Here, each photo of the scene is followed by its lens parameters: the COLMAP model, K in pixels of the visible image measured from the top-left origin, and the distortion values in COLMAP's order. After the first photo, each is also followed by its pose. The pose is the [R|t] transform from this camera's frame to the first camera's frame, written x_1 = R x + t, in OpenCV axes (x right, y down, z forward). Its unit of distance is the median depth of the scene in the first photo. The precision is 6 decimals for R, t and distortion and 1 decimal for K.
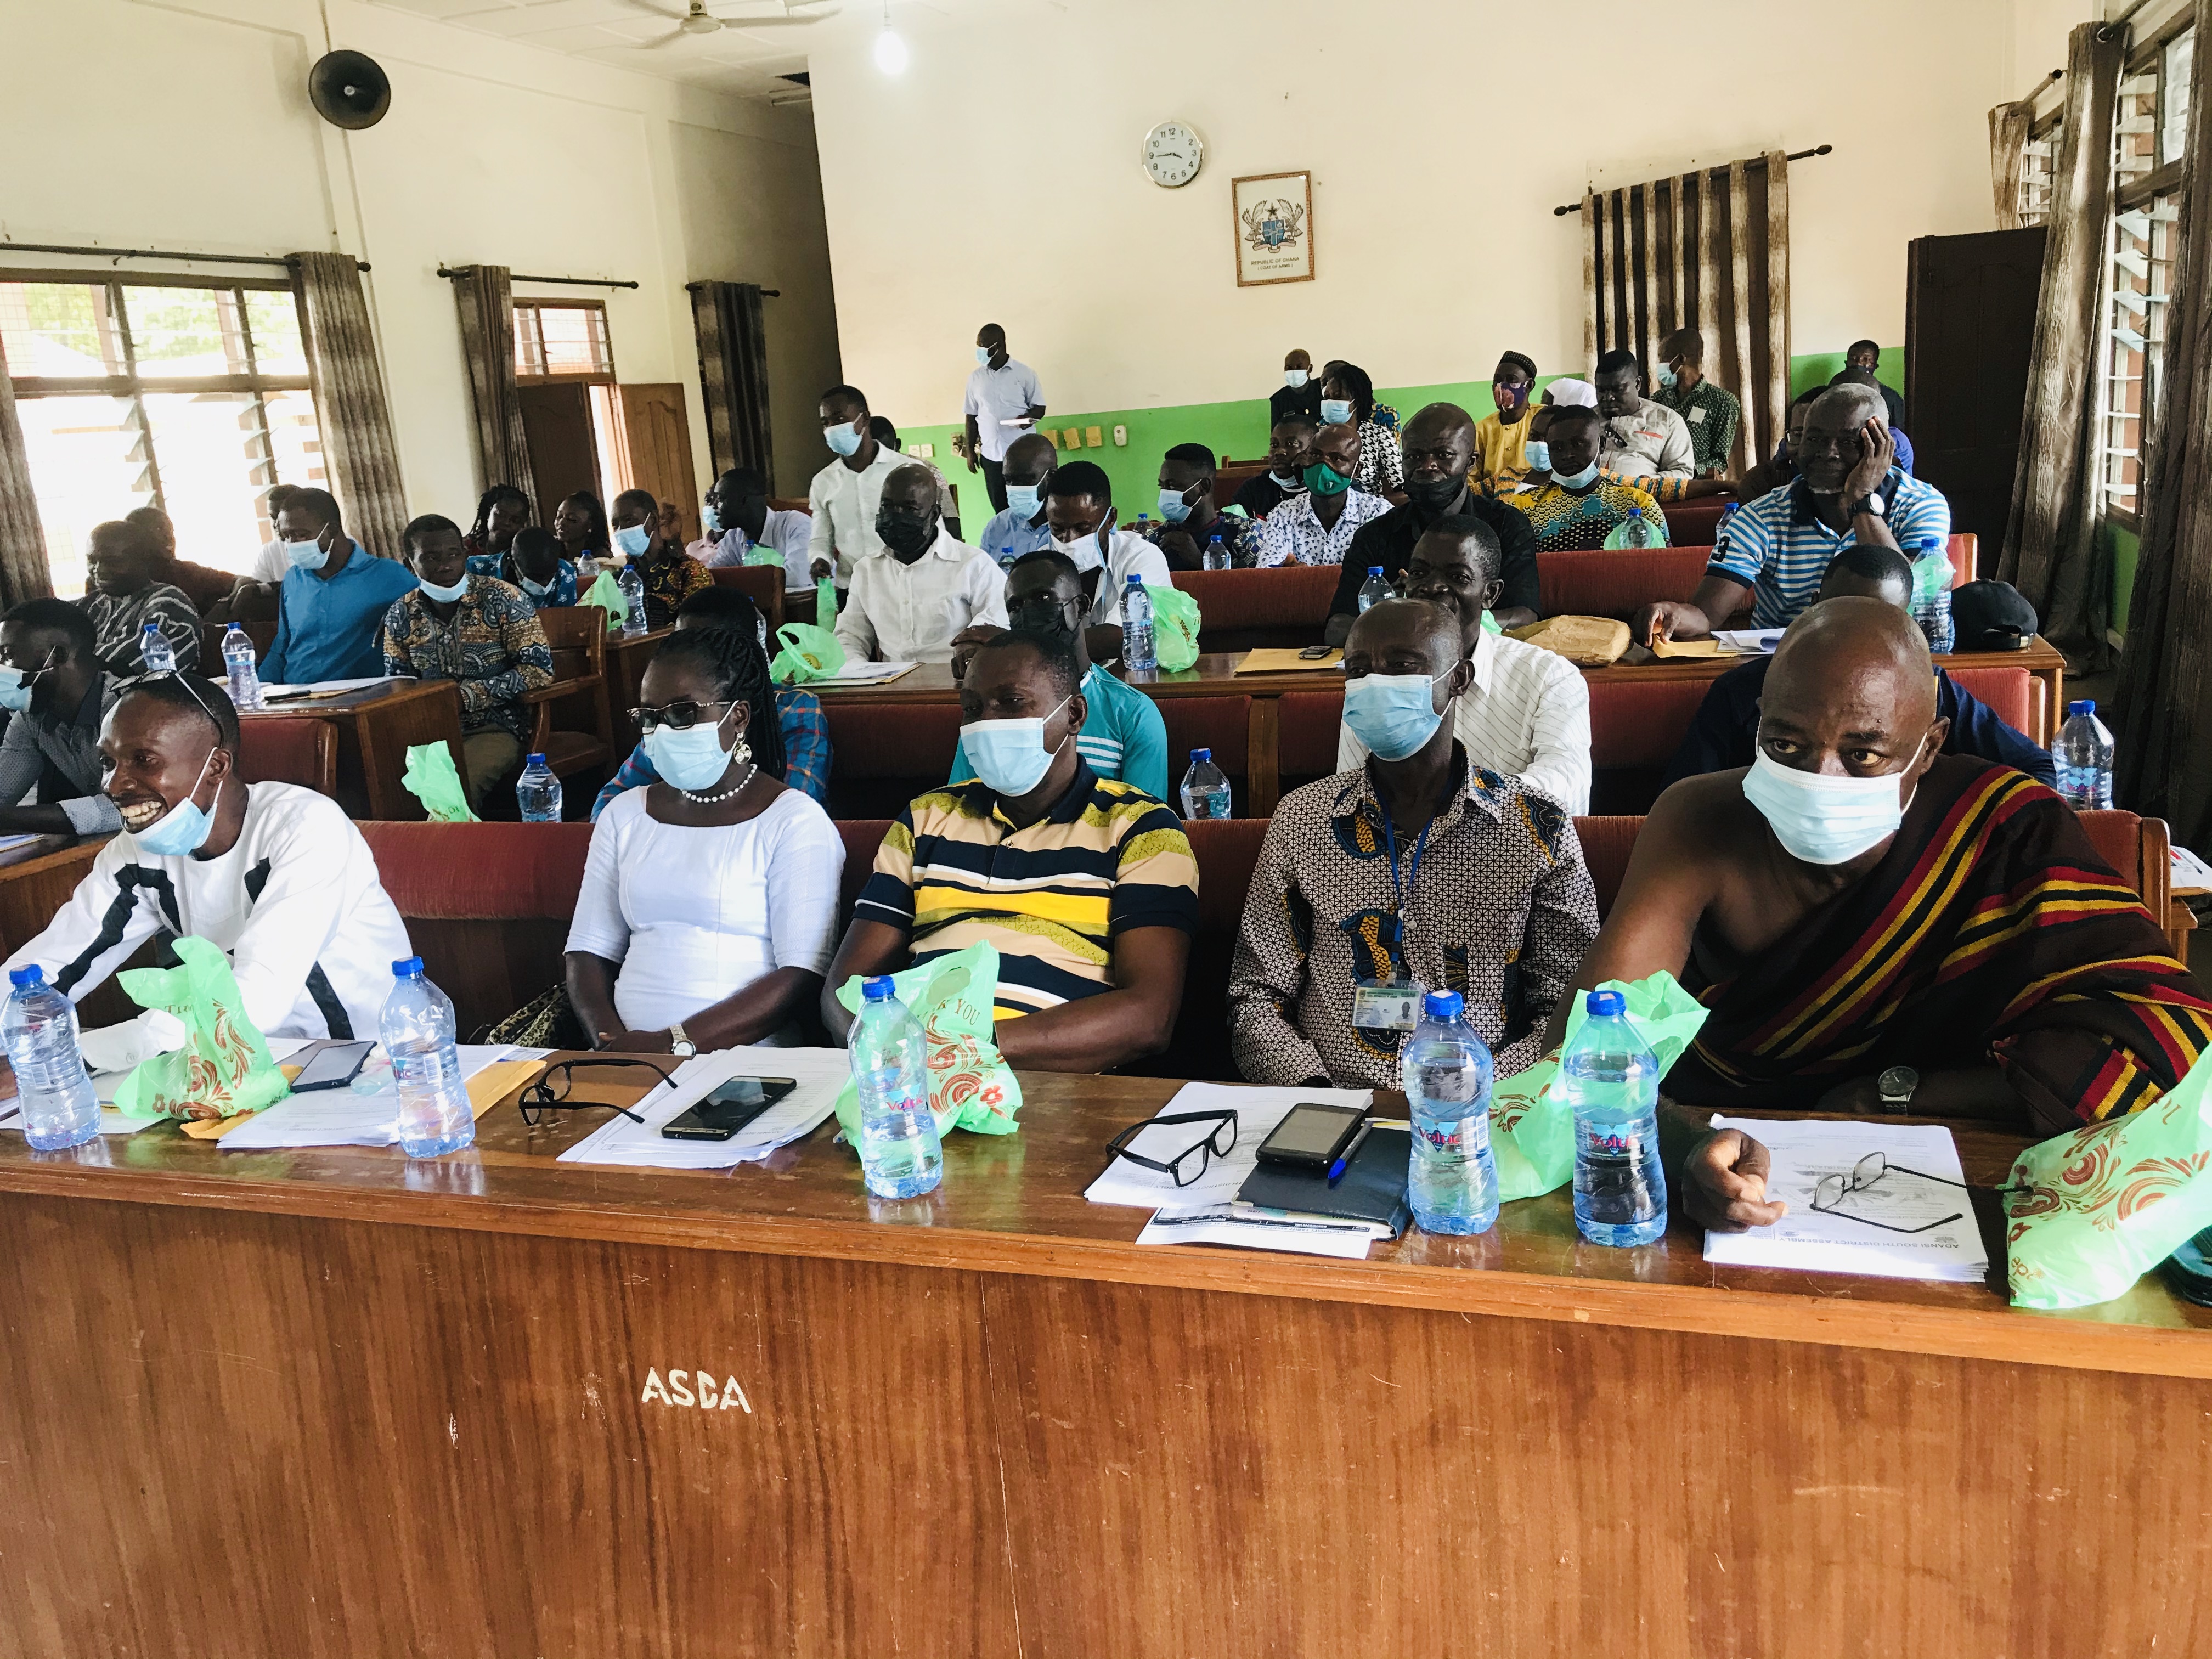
lens RADIAL K [[1800.7, 0, 1106.0], [0, 1800.7, 829.5], [0, 0, 1]] dist [0.008383, 0.008111]
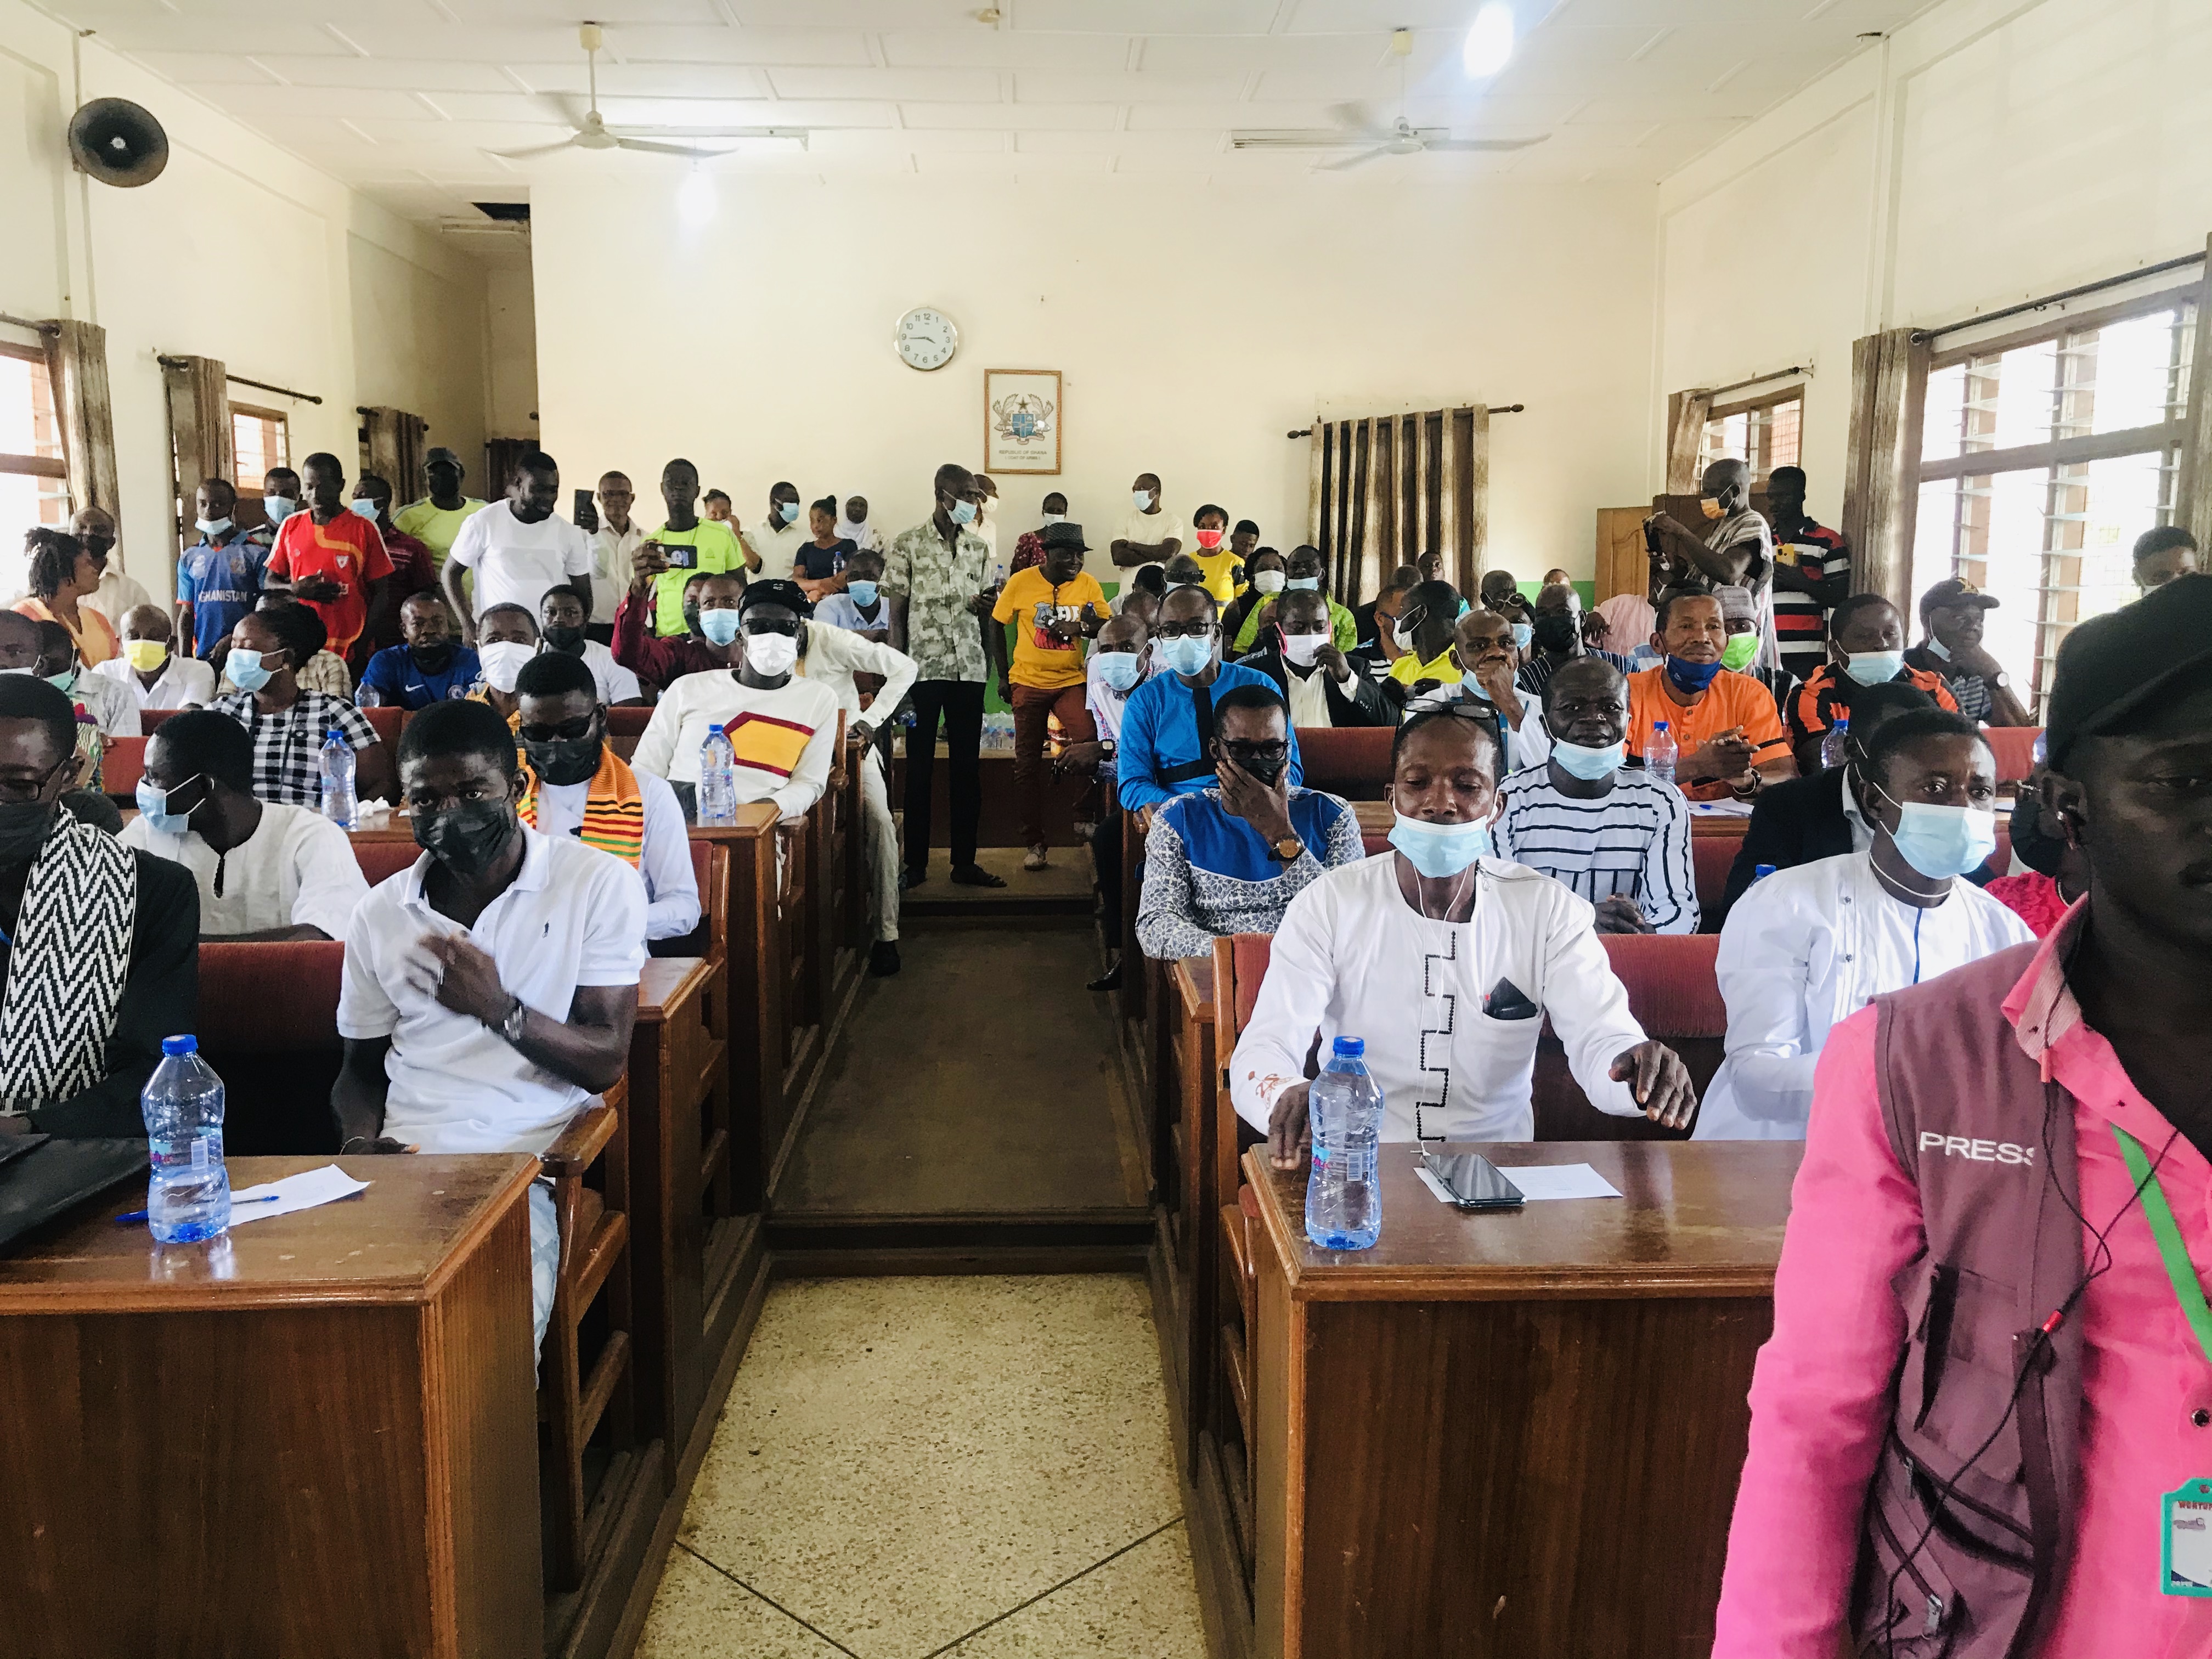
lens RADIAL K [[1816.9, 0, 1106.0], [0, 1816.9, 829.5], [0, 0, 1]] dist [0.072098, -0.080125]
pose [[0.936745, 0.032457, 0.348503, -0.279399], [0.006892, 0.993788, -0.111078, 0.018141], [-0.349944, 0.106454, 0.930702, 0.051029]]
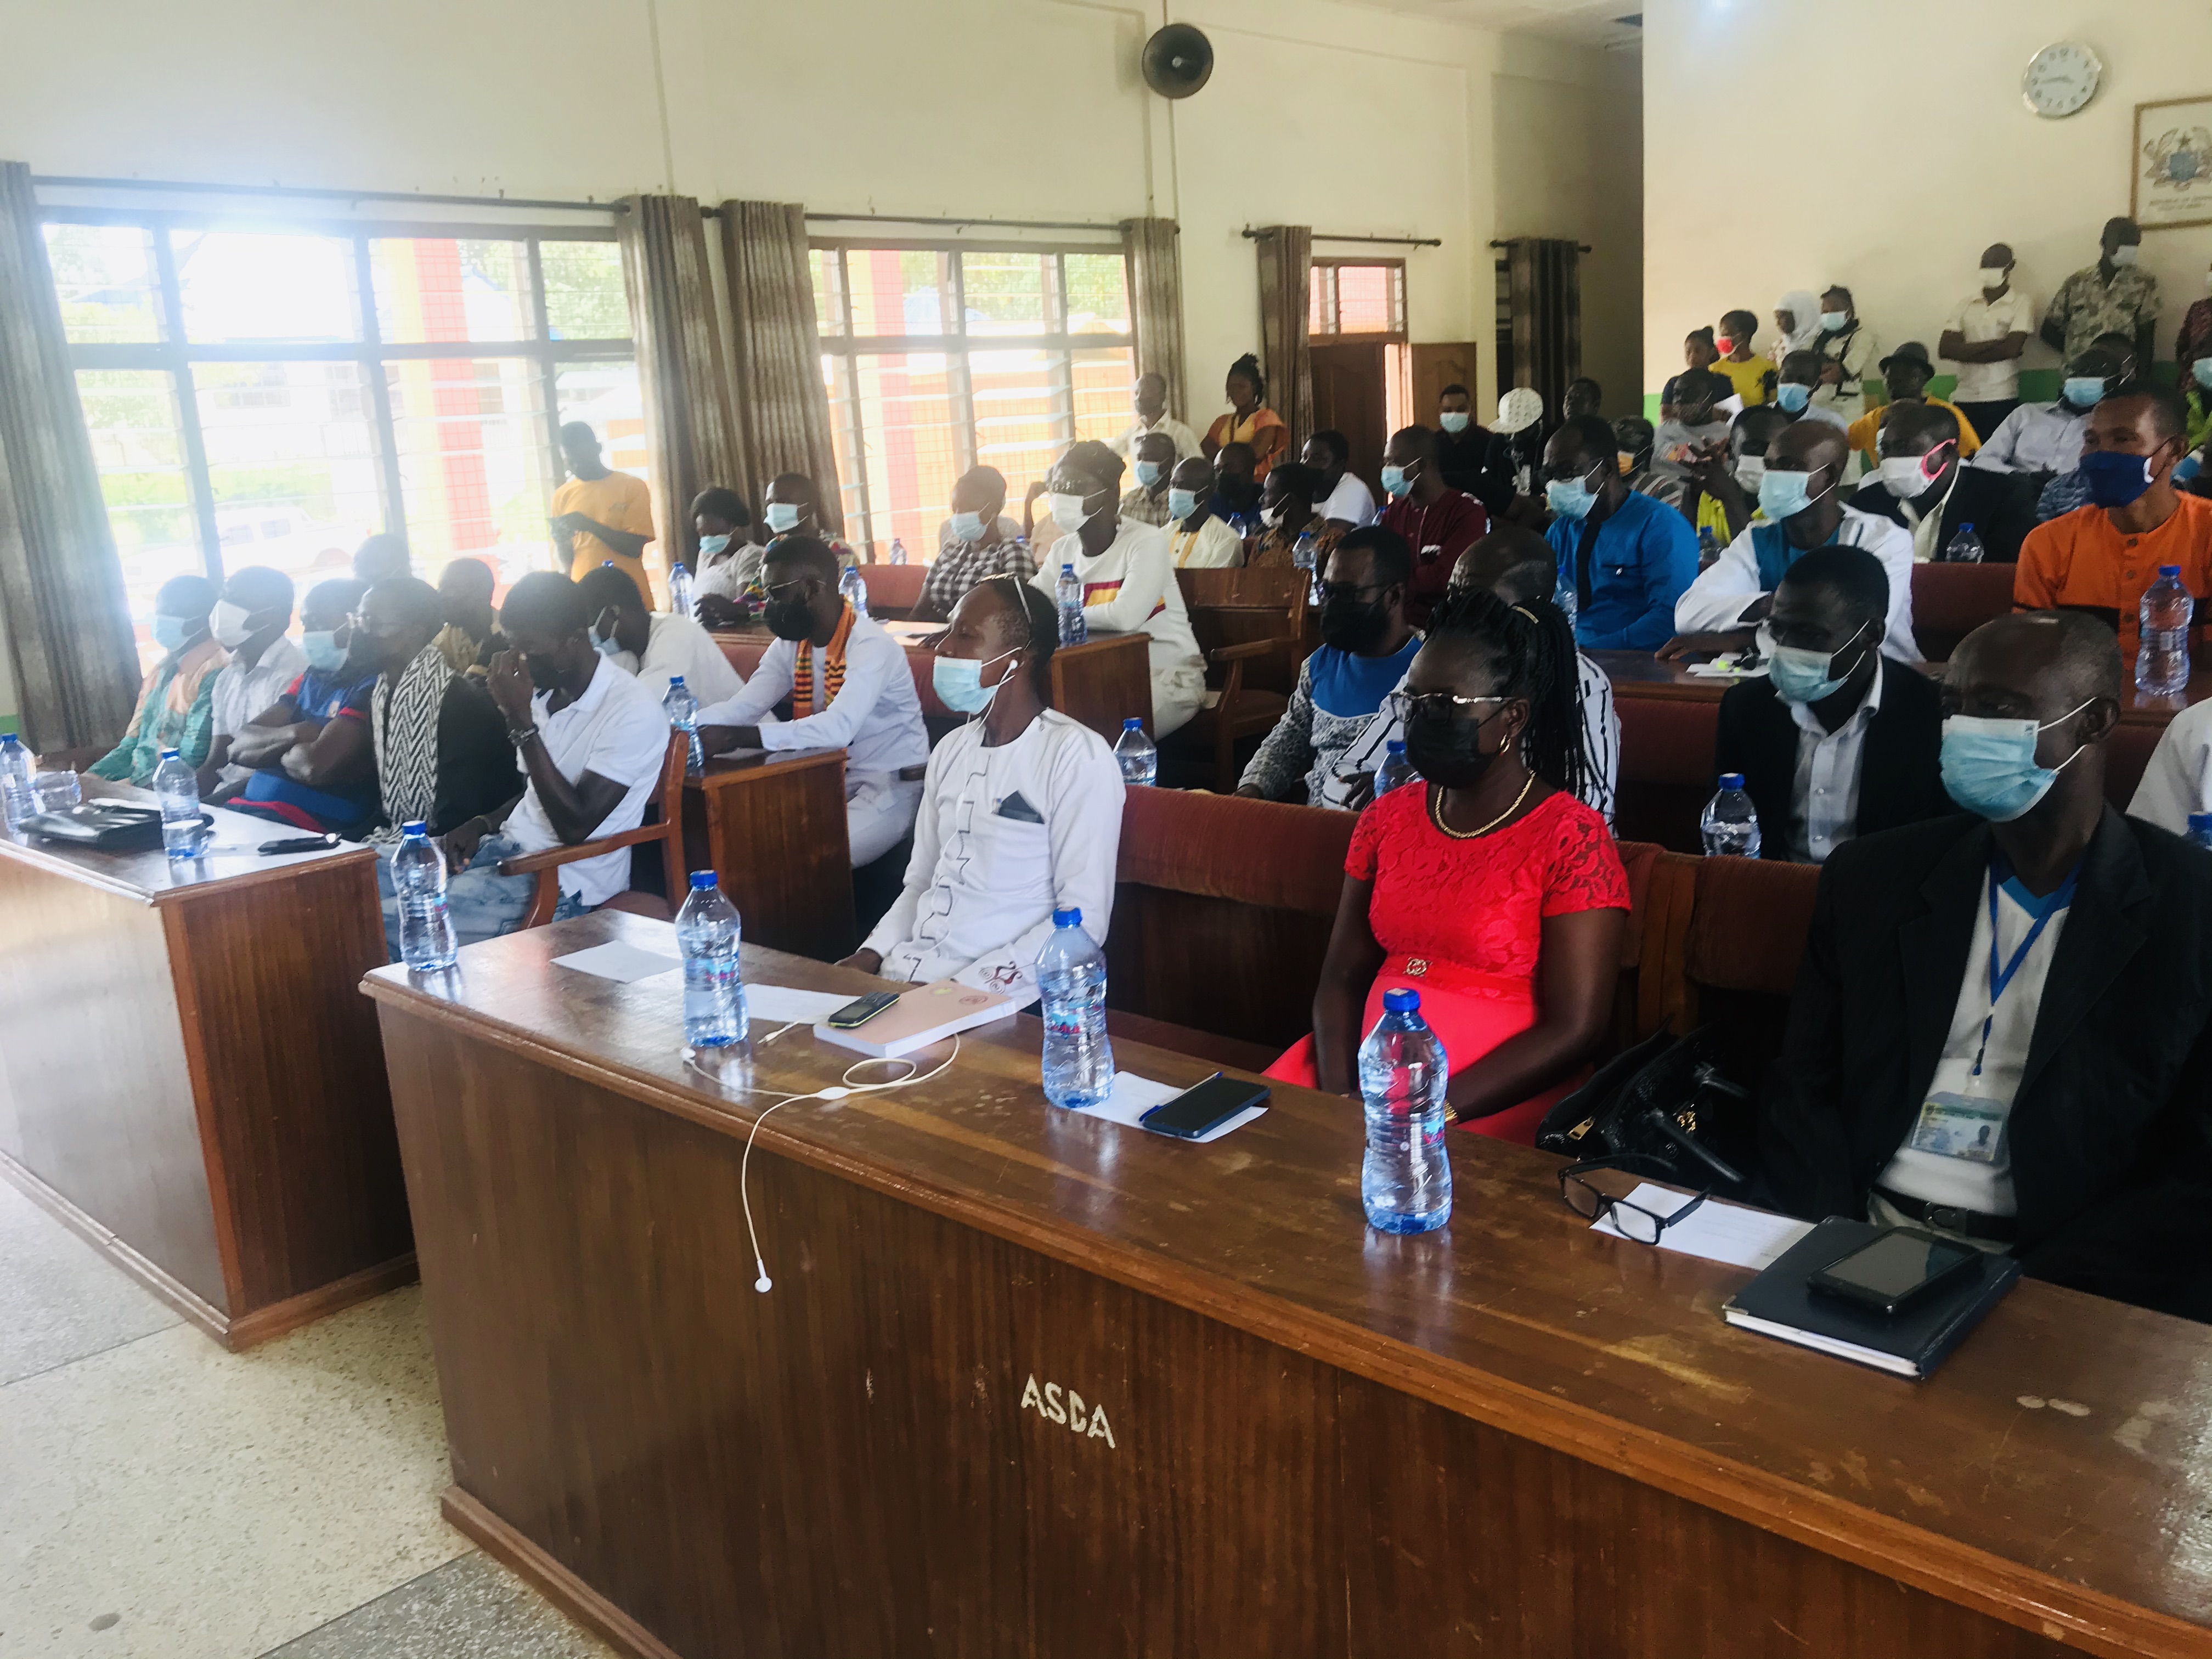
lens RADIAL K [[1818.6, 0, 1106.0], [0, 1818.6, 829.5], [0, 0, 1]] dist [-0.004758, 0.003515]
pose [[0.903916, 0.115138, -0.411922, 0.029415], [-0.107318, 0.993331, 0.042152, -0.006555], [0.414028, 0.006105, 0.910244, 0.027840]]
